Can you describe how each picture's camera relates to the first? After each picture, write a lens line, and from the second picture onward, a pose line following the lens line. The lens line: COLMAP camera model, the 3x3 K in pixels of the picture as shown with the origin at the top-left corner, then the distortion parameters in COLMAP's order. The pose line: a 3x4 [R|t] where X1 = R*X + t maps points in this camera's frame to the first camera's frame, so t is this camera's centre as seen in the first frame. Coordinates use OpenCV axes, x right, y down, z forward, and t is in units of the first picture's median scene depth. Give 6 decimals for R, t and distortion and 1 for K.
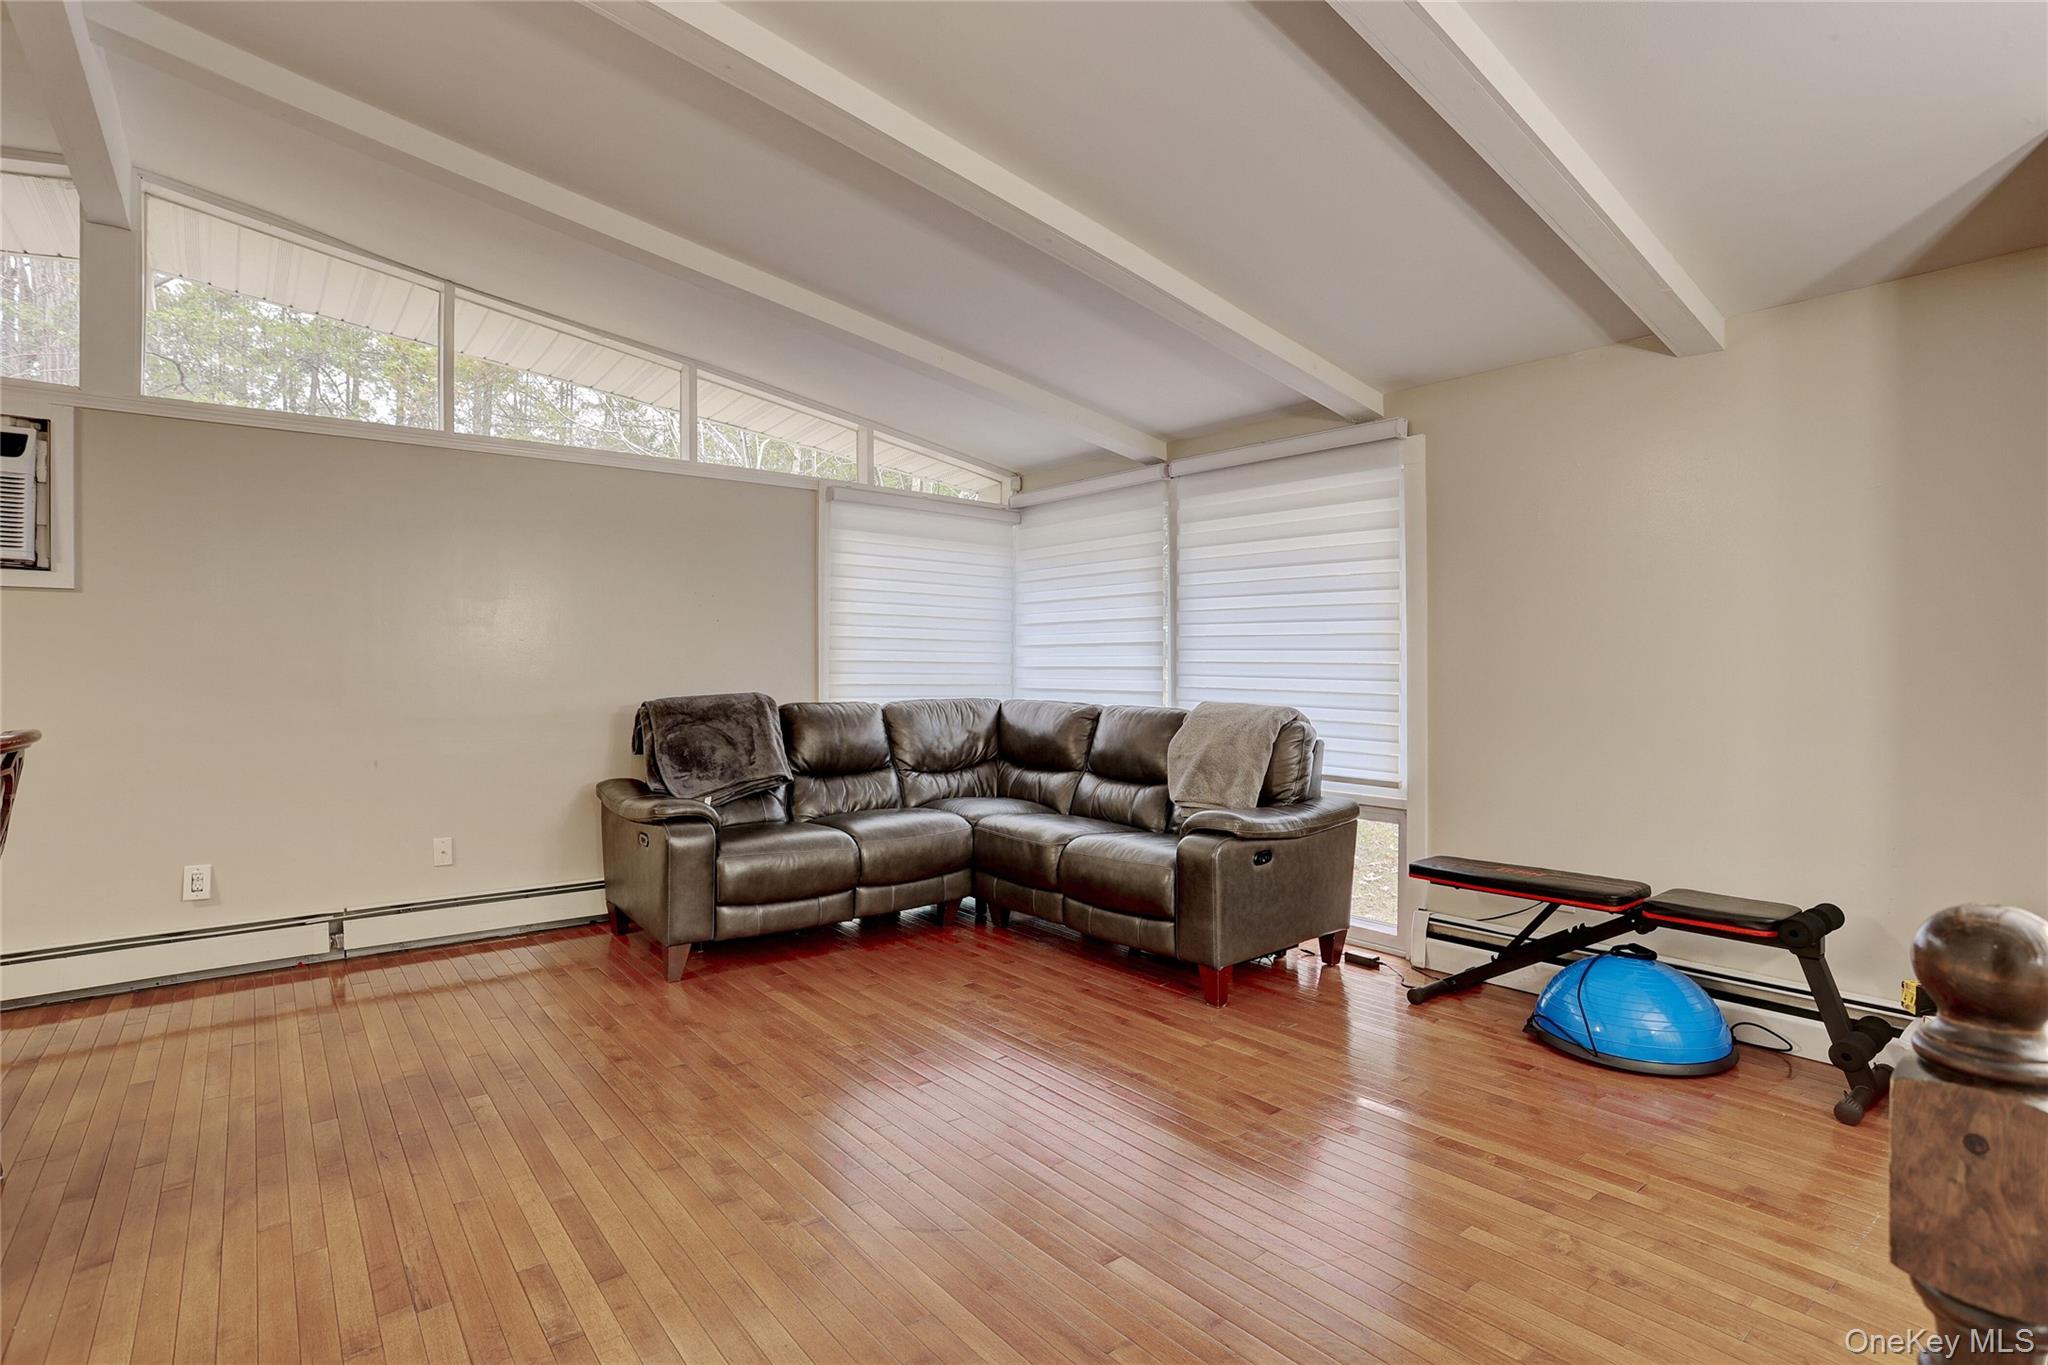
lens RADIAL K [[1005.2, 0, 1019.8], [0, 1005.2, 674.5], [0, 0, 1]] dist [-0.077658, 0.036580]
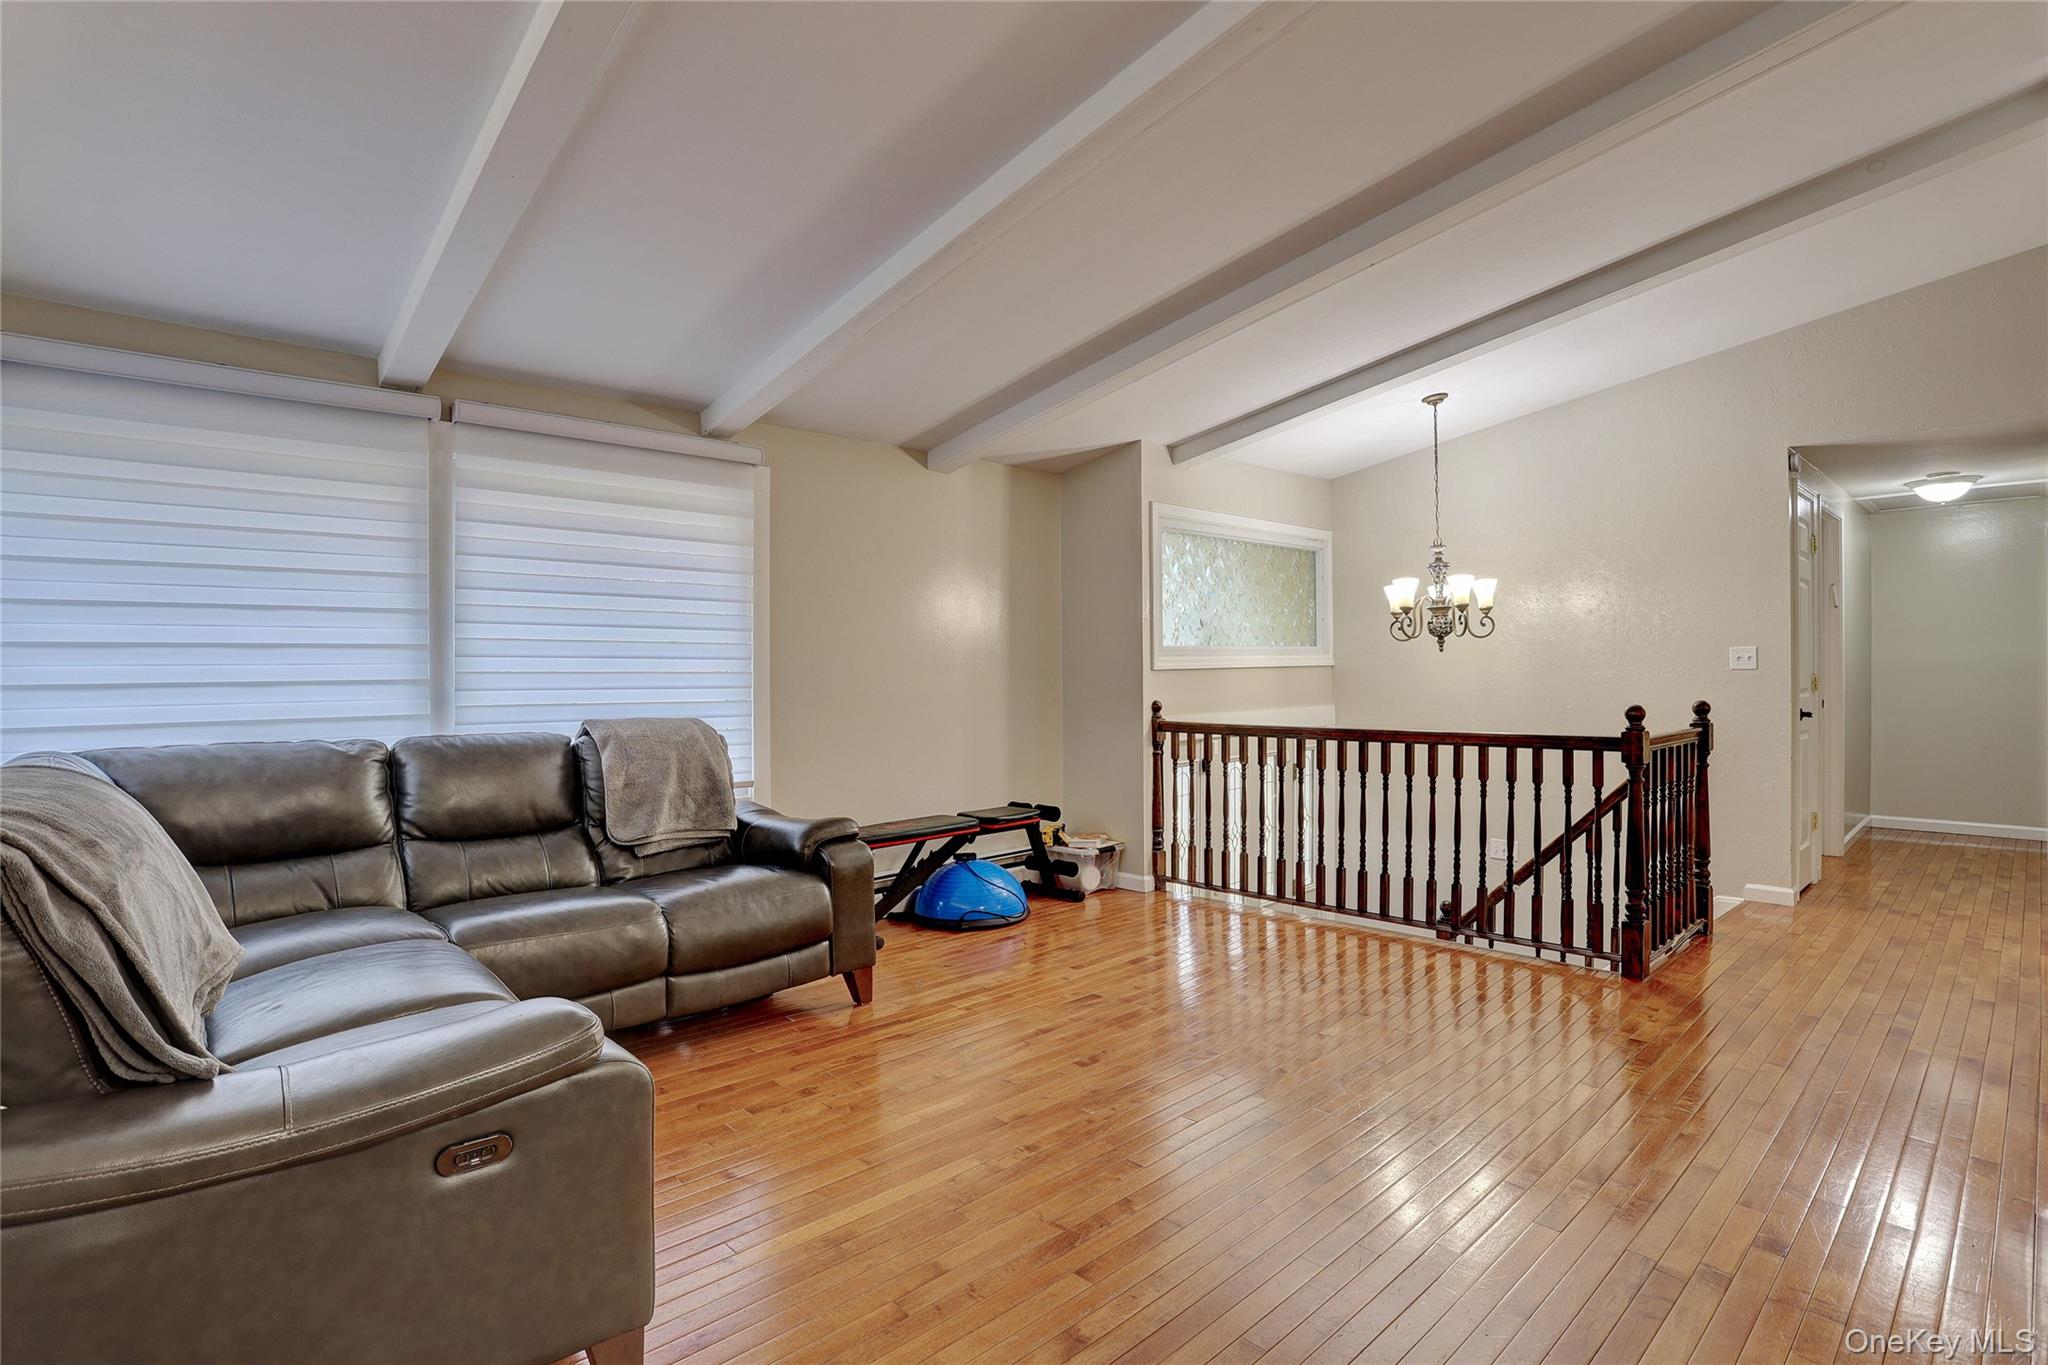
lens RADIAL K [[1005.2, 0, 1019.8], [0, 1005.2, 674.5], [0, 0, 1]] dist [-0.077658, 0.036580]
pose [[-0.076845, 0.002575, 0.997040, -0.794769], [0.027772, 0.999614, -0.000441, 0.000835], [-0.996656, 0.027656, -0.076887, 0.869280]]
